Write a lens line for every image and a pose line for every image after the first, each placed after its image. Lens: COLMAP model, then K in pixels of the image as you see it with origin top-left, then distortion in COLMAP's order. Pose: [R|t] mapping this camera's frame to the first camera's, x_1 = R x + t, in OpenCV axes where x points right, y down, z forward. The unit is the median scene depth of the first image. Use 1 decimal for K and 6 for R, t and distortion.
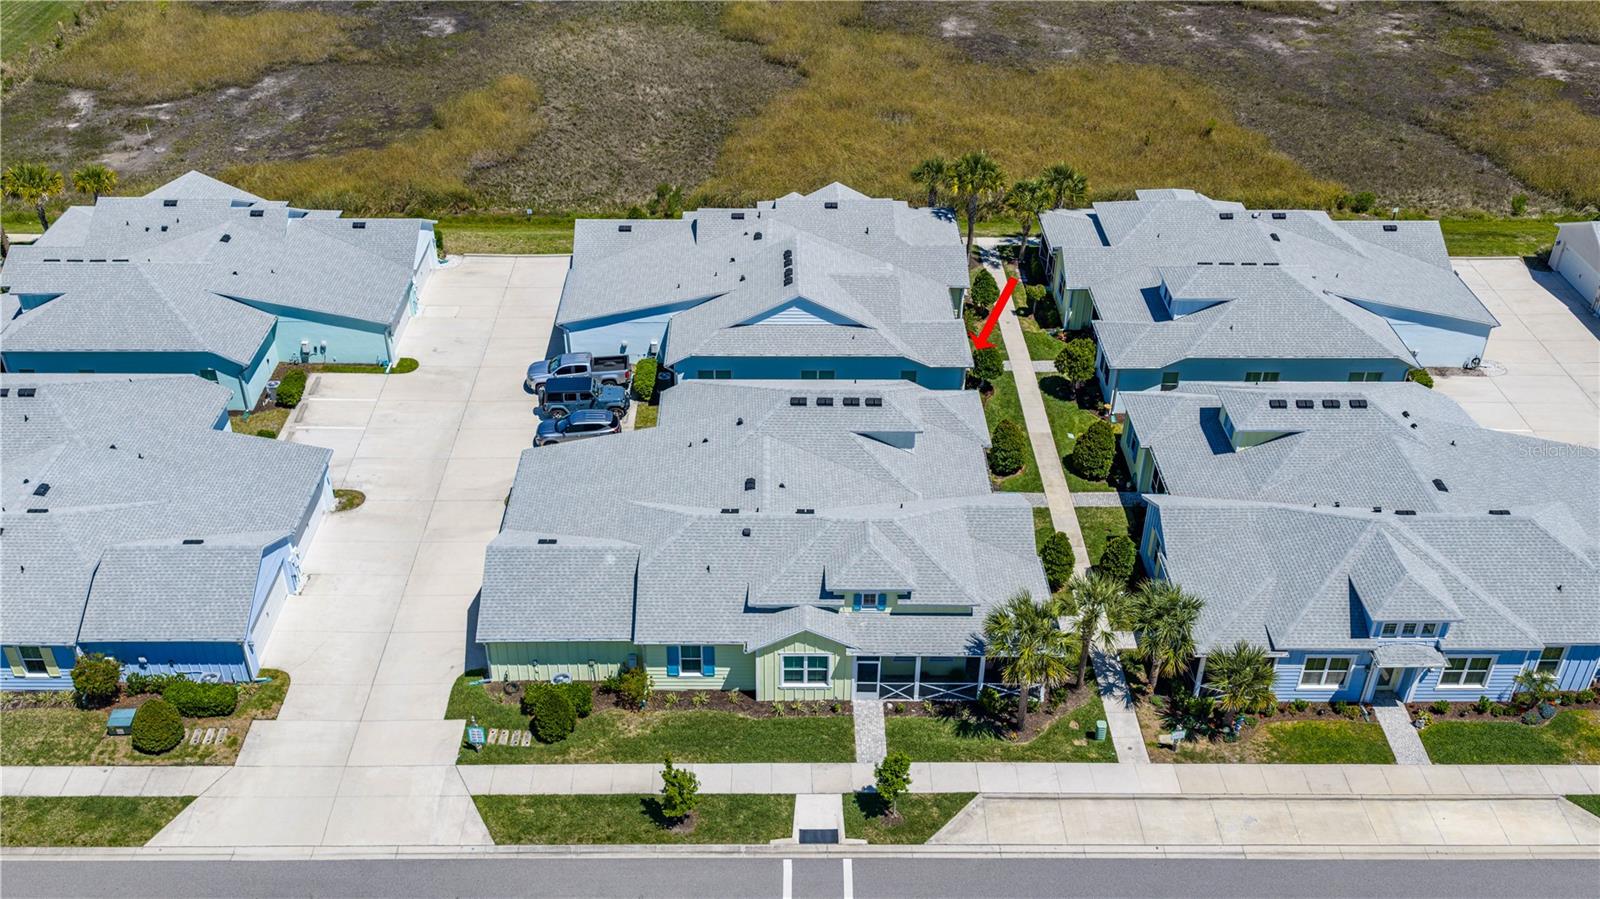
lens RADIAL K [[1327.4, 0, 805.7], [0, 1327.4, 445.3], [0, 0, 1]] dist [0.008817, -0.016564]
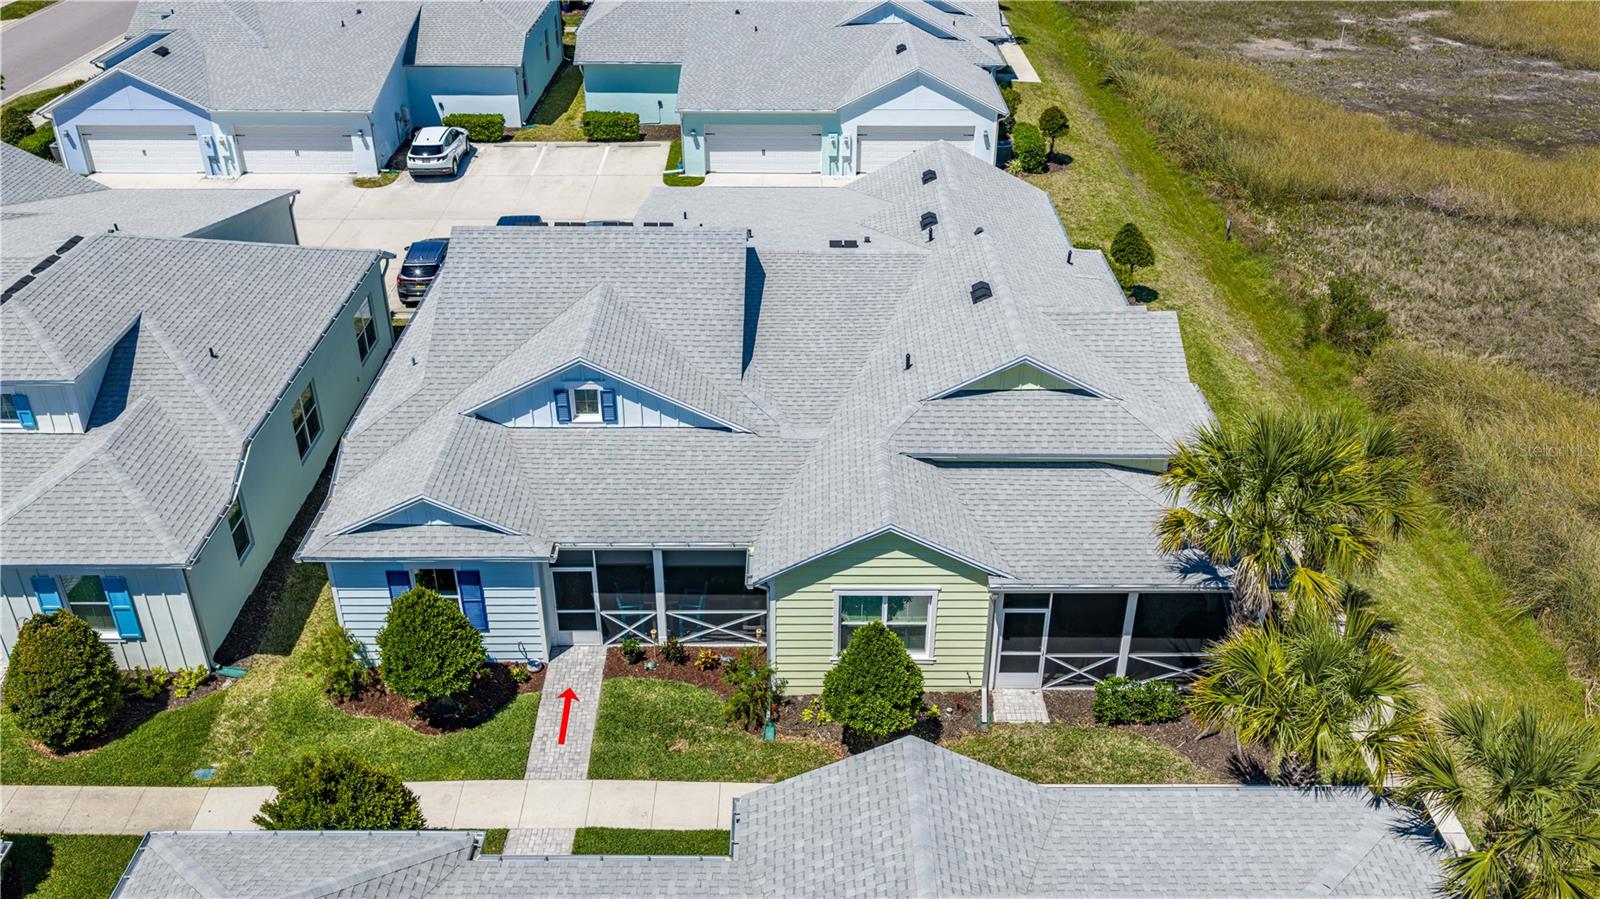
lens RADIAL K [[1327.4, 0, 805.7], [0, 1327.4, 445.3], [0, 0, 1]] dist [0.008817, -0.016564]
pose [[-0.006523, 0.501382, -0.865202, 0.416484], [-0.594607, 0.693699, 0.406479, -0.305596], [0.803990, 0.517106, 0.293600, 0.932996]]
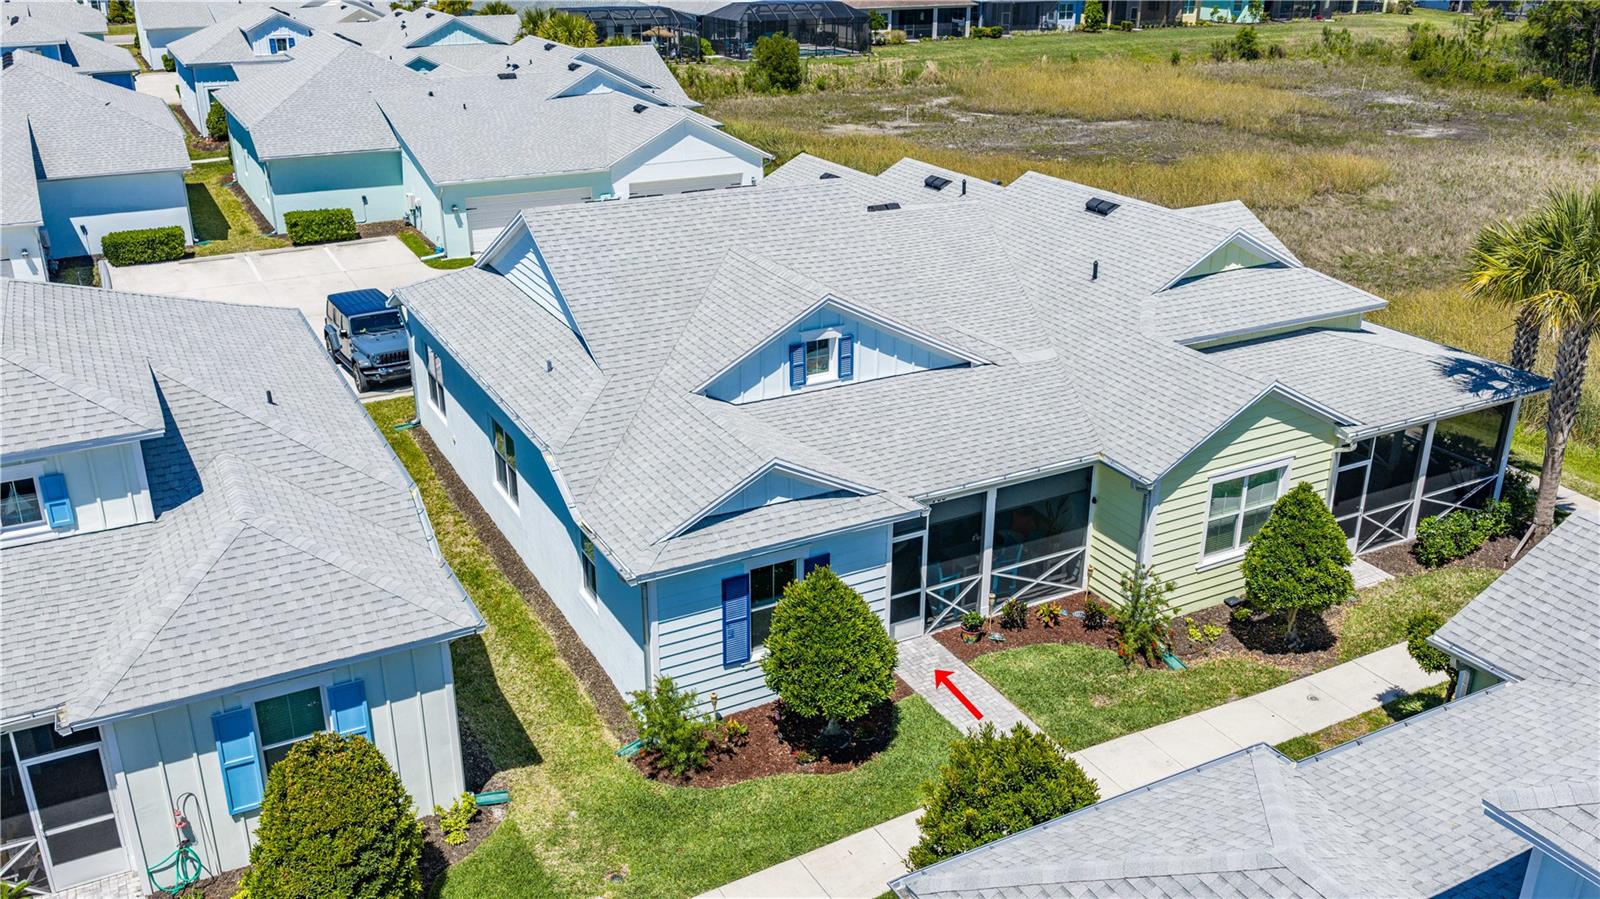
lens RADIAL K [[1327.4, 0, 805.7], [0, 1327.4, 445.3], [0, 0, 1]] dist [0.008817, -0.016564]
pose [[0.464894, 0.328825, -0.822039, 0.341079], [-0.522625, 0.851375, 0.044996, -0.107097], [0.714659, 0.408700, 0.567651, 0.809697]]
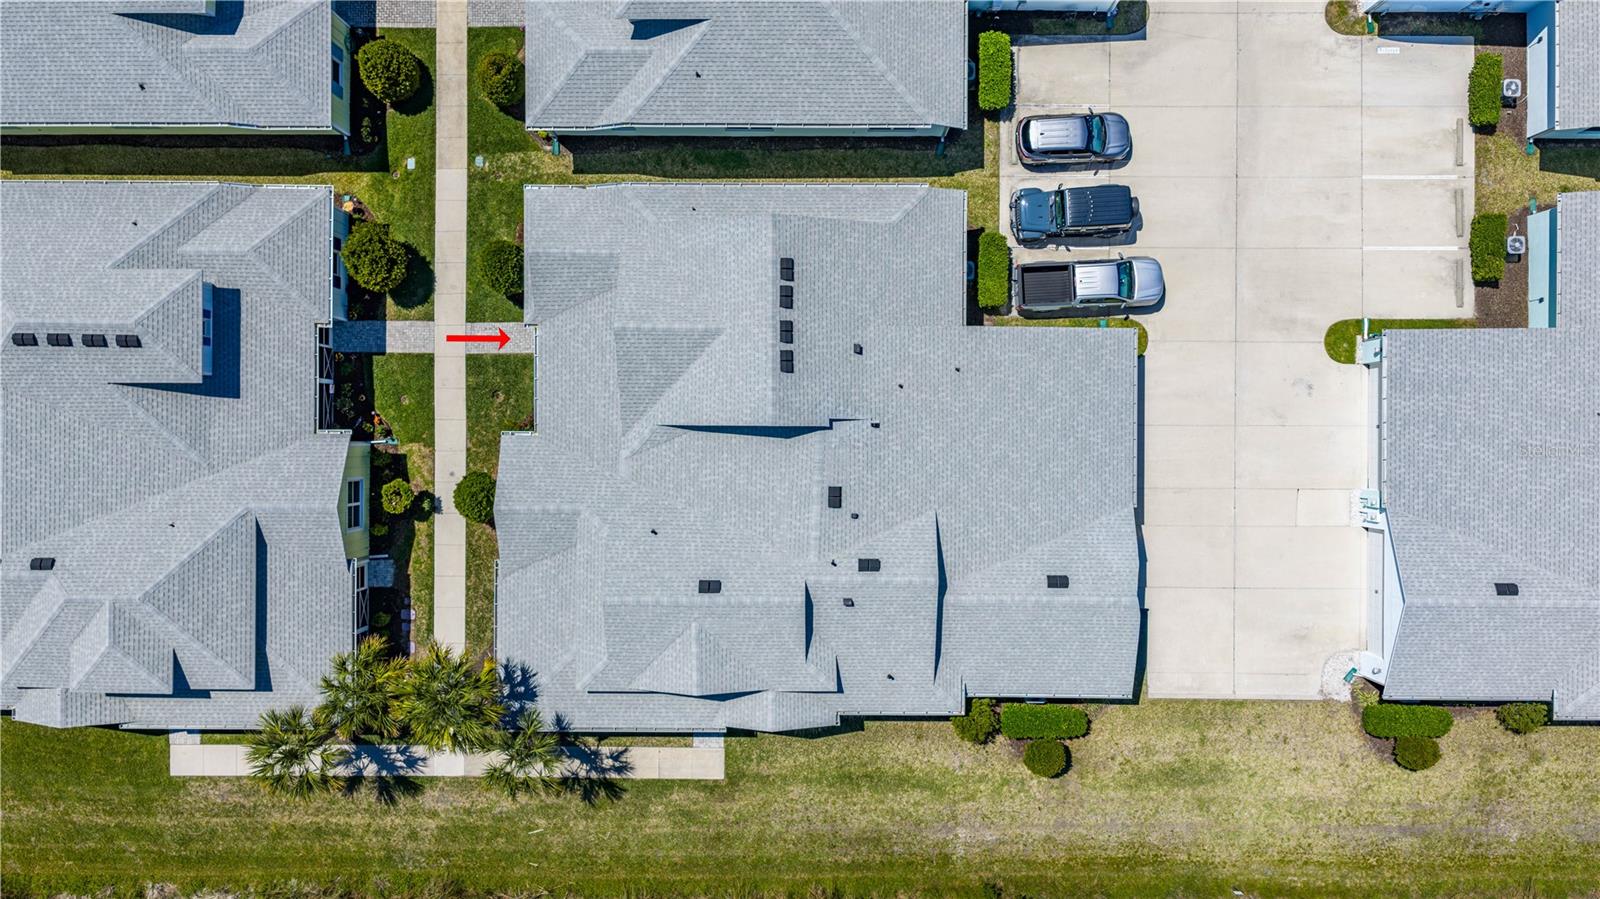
lens RADIAL K [[1327.4, 0, 805.7], [0, 1327.4, 445.3], [0, 0, 1]] dist [0.008817, -0.016564]
pose [[-0.999821, -0.018860, -0.001323, -0.022095], [0.010161, -0.595032, 0.803638, -0.663805], [-0.015944, 0.803481, 0.595117, 0.650150]]
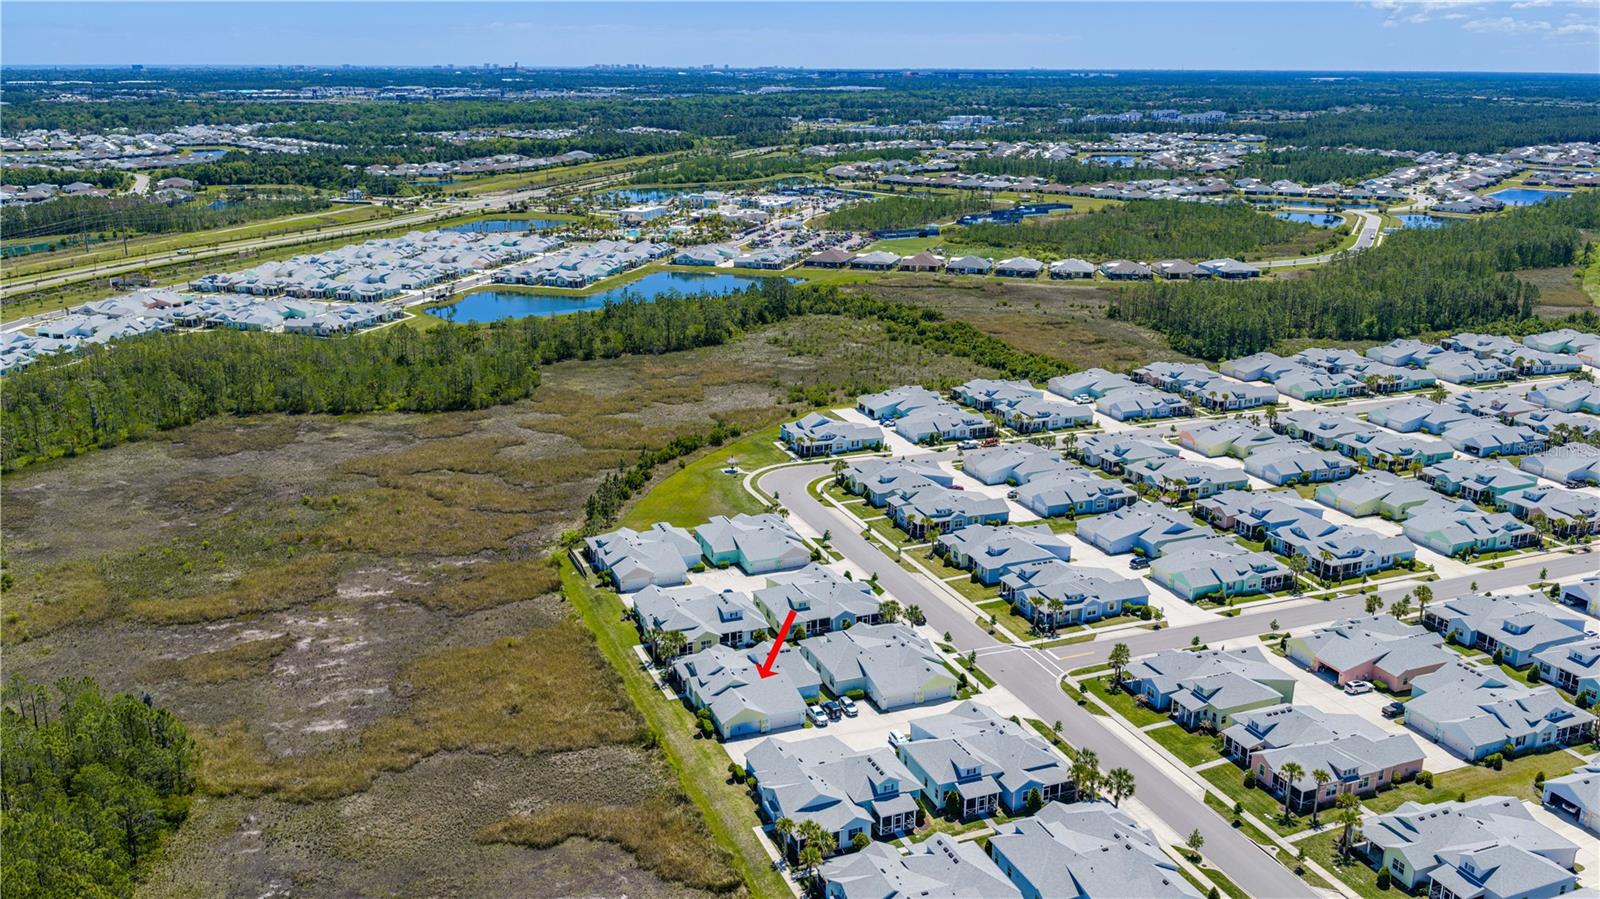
lens RADIAL K [[1327.4, 0, 805.7], [0, 1327.4, 445.3], [0, 0, 1]] dist [0.008817, -0.016564]
pose [[-0.360202, -0.265072, 0.894422, -2.527741], [0.543913, 0.719273, 0.432209, -1.684127], [-0.757901, 0.642170, -0.114908, 0.972212]]
